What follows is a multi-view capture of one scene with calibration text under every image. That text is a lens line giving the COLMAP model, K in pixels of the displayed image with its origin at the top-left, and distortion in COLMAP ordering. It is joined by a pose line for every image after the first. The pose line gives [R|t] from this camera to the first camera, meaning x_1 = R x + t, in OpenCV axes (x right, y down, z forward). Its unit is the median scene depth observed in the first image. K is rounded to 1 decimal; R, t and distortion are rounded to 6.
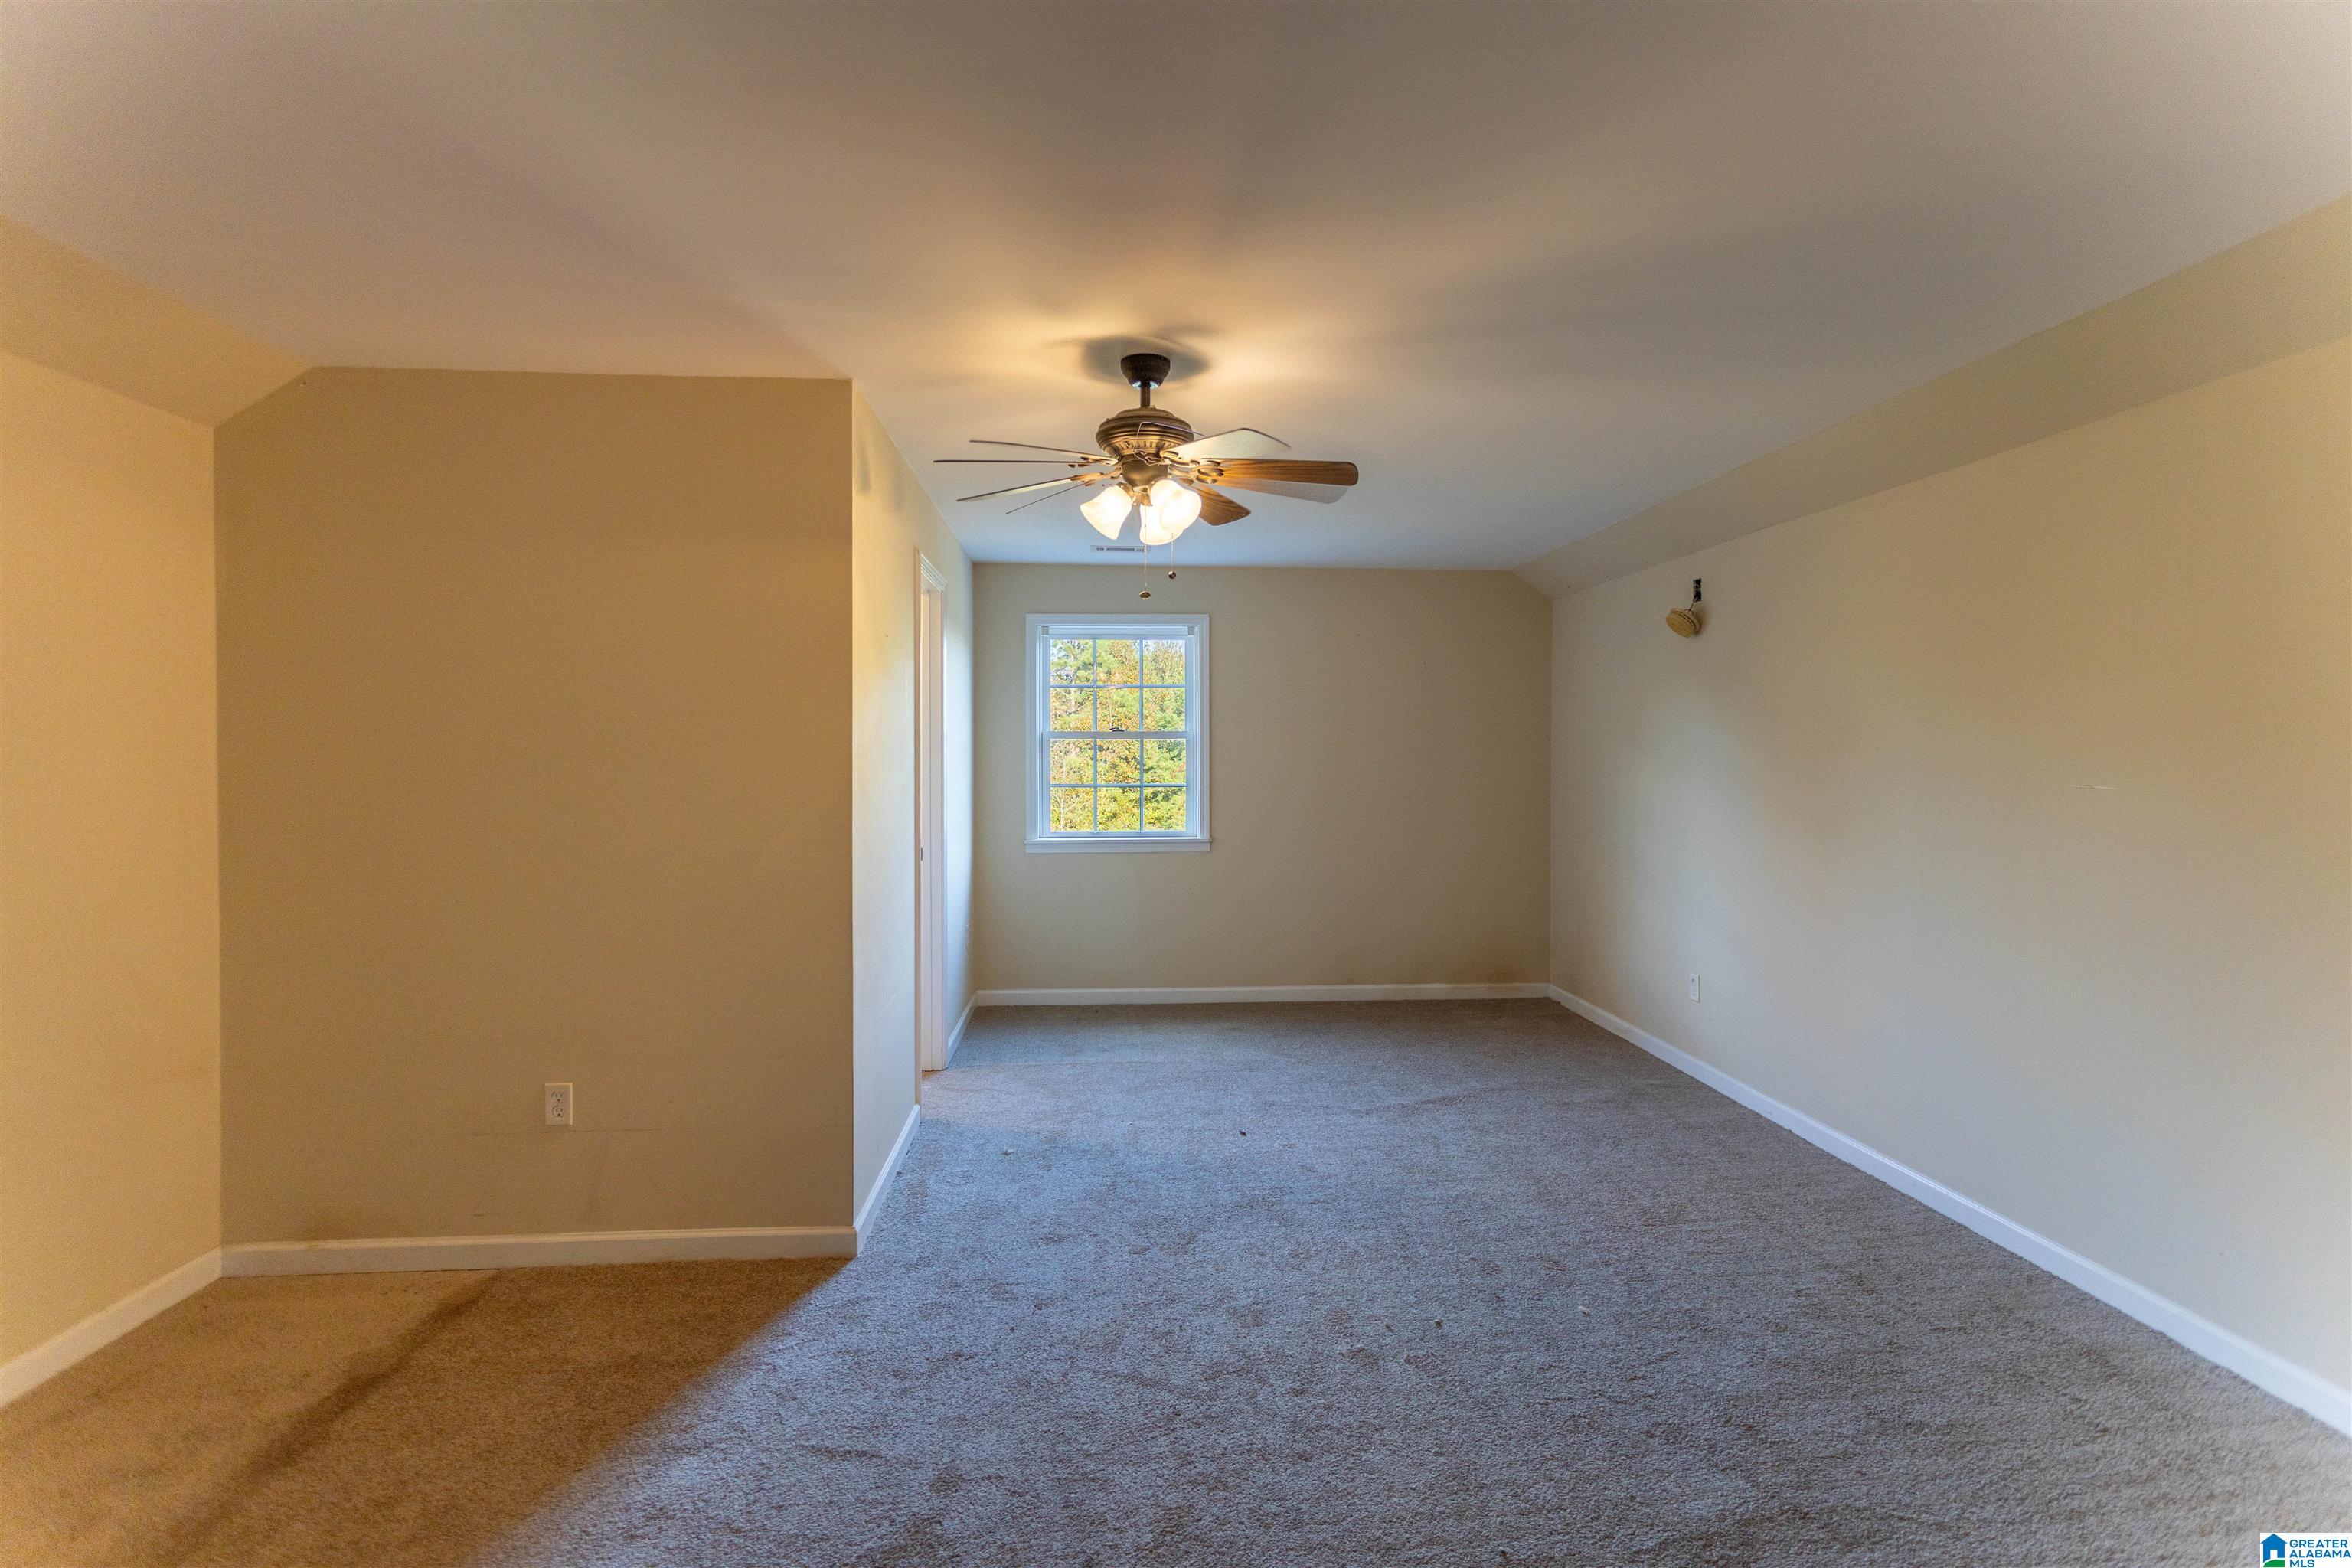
lens RADIAL K [[1117.6, 0, 1174.8], [0, 1117.6, 779.3], [0, 0, 1]] dist [0.009270, 0.000695]
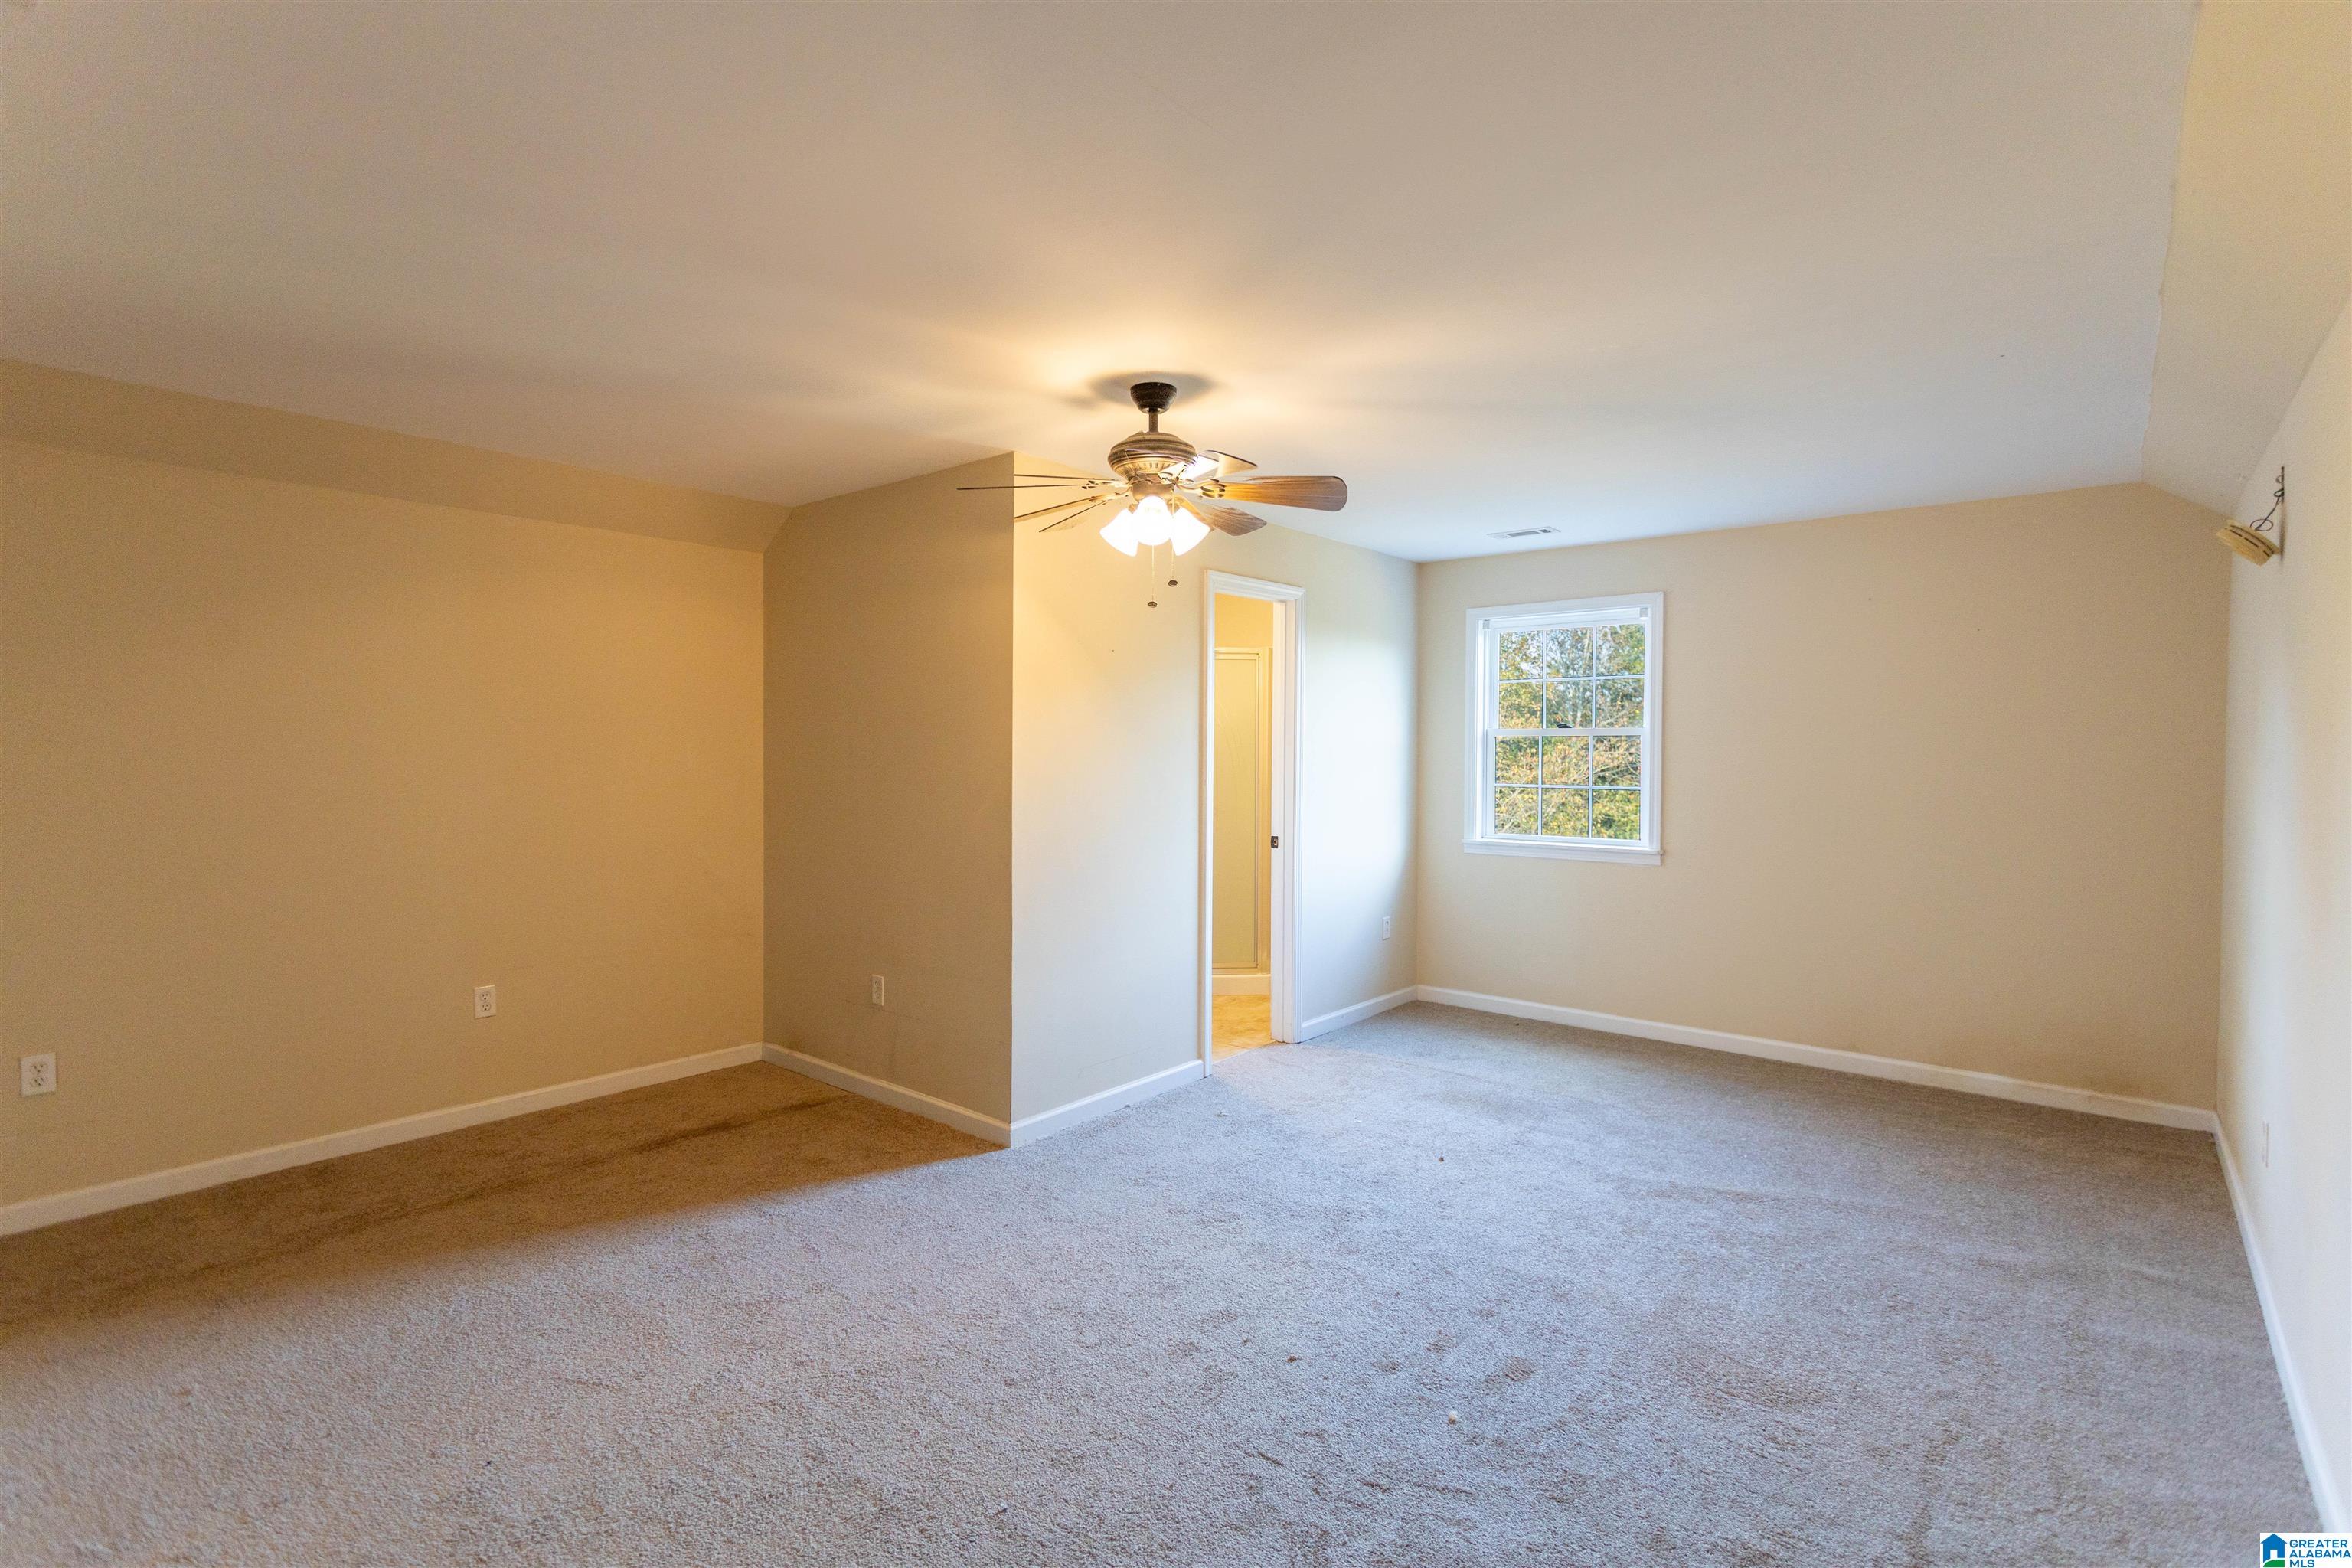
lens RADIAL K [[1117.6, 0, 1171.2], [0, 1117.6, 773.6], [0, 0, 1]] dist [0.009270, 0.000695]
pose [[0.713709, 0.018901, -0.700187, 0.598476], [-0.021930, 0.999749, 0.004633, -0.003721], [0.700099, 0.012049, 0.713944, 0.189071]]
